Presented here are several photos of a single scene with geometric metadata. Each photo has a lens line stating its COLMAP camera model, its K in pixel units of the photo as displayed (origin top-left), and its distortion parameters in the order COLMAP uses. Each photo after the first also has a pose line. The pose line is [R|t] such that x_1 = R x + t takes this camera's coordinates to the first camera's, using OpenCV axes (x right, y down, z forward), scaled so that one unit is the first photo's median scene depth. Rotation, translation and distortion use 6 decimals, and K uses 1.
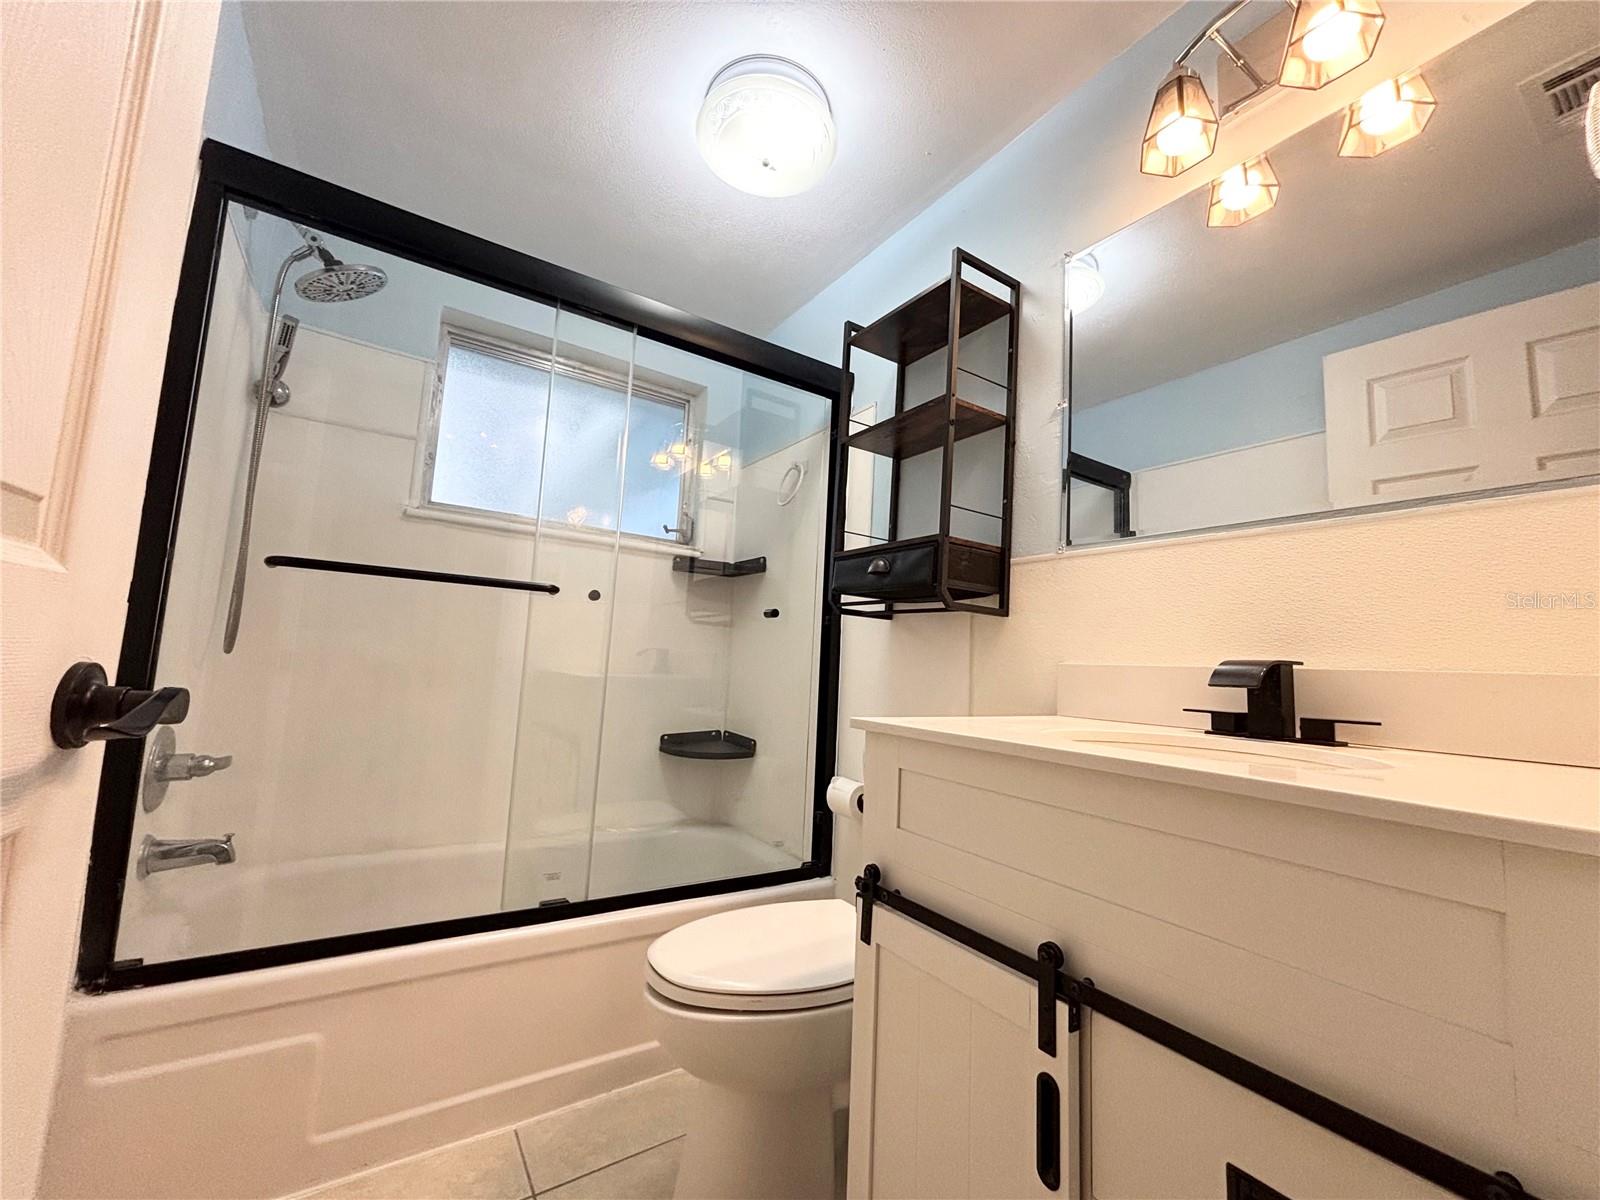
lens RADIAL K [[637.2, 0, 800.0], [0, 637.2, 600.0], [0, 0, 1]] dist [0.001475, 0.000107]
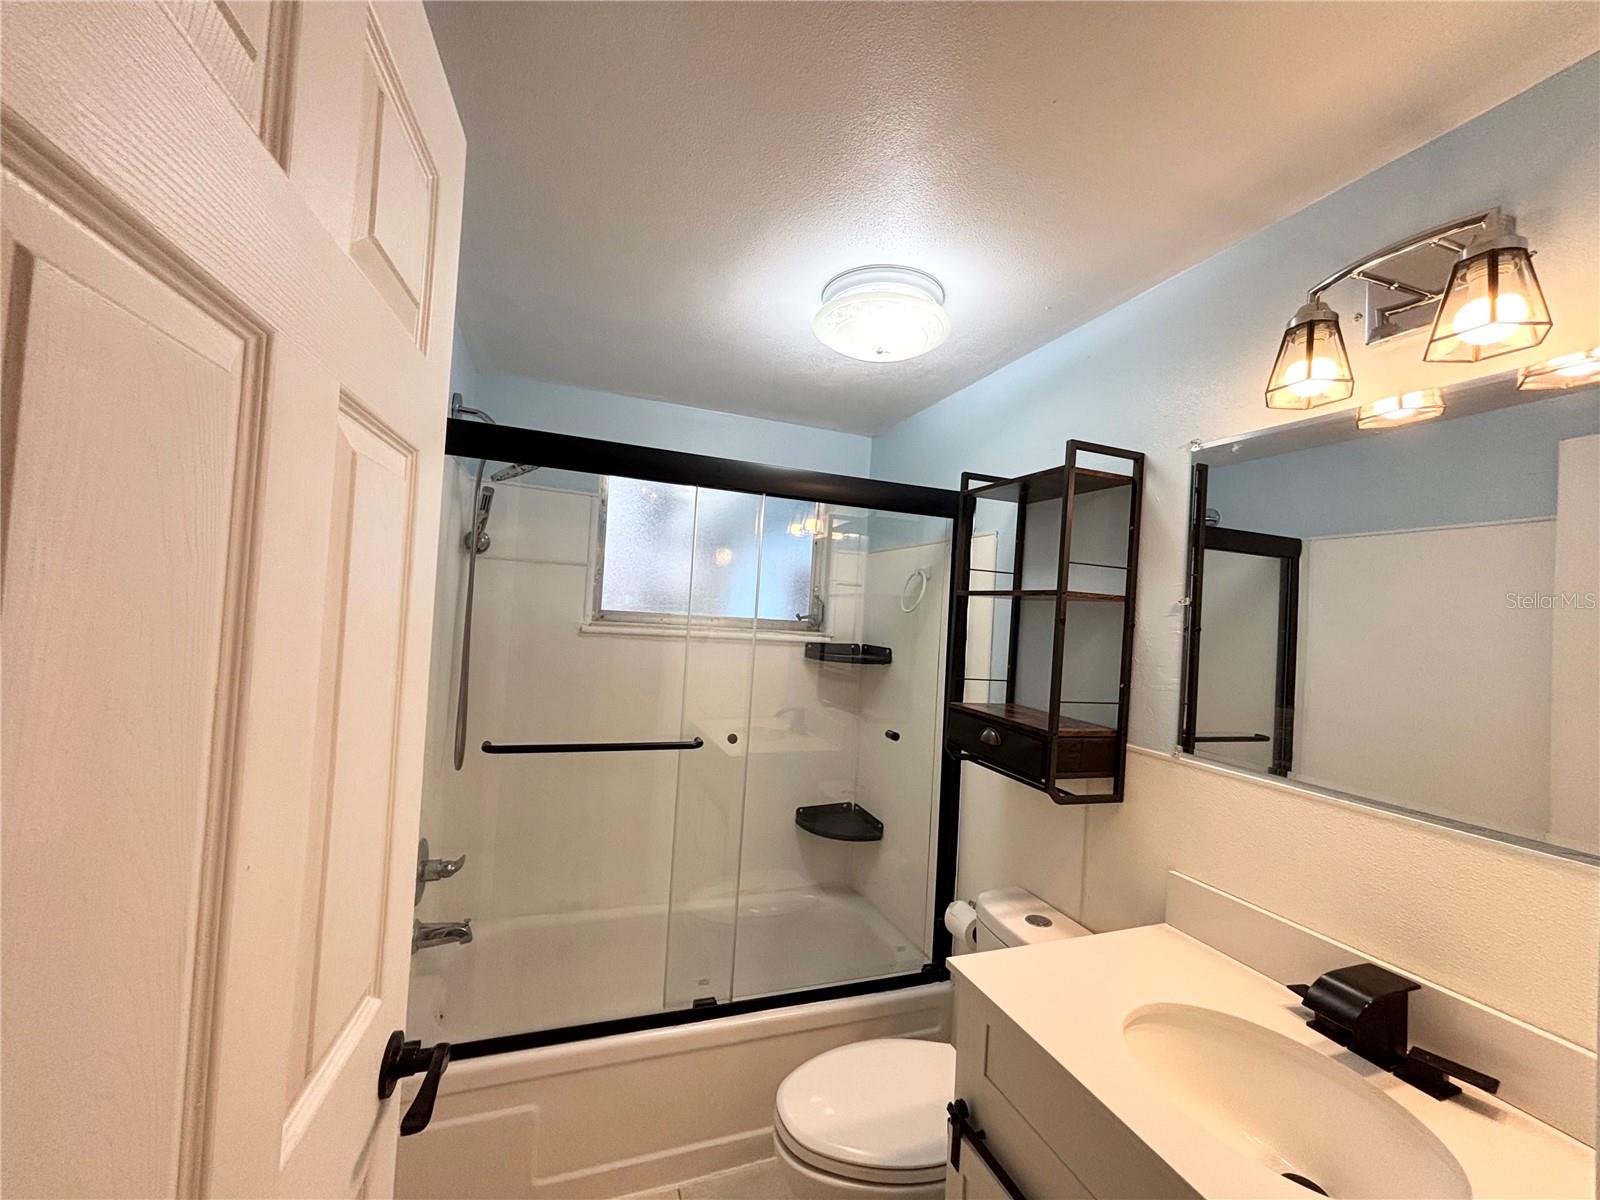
lens RADIAL K [[635.6, 0, 800.8], [0, 635.6, 604.6], [0, 0, 1]] dist [-0.007379, -0.000074]
pose [[0.974654, -0.001249, -0.223713, 0.048975], [0.015610, 0.997927, 0.062436, -0.303977], [0.223171, -0.064345, 0.972653, -0.052658]]
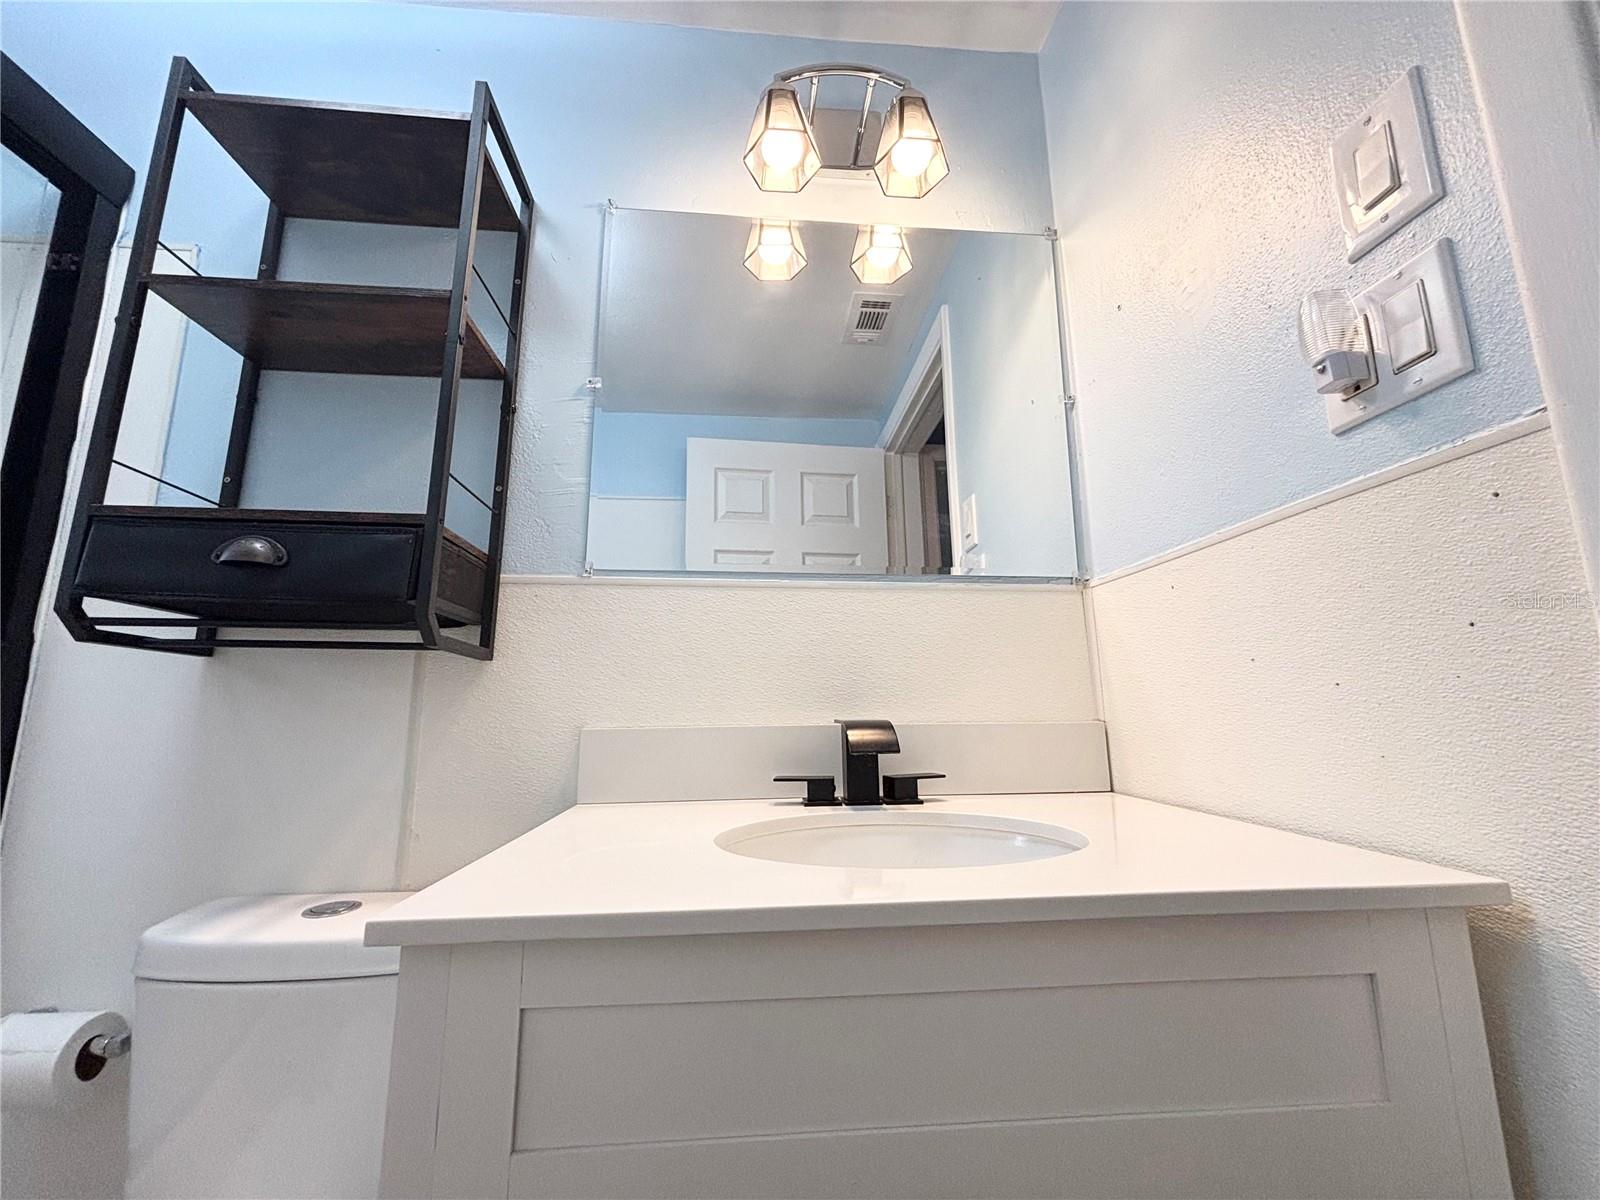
lens RADIAL K [[641.4, 0, 781.4], [0, 641.4, 600.1], [0, 0, 1]] dist [0.015532, -0.009771]
pose [[0.469227, 0.101635, 0.877210, -0.107806], [-0.058235, 0.994754, -0.084104, 0.002149], [-0.881156, -0.011620, 0.472684, 0.359083]]
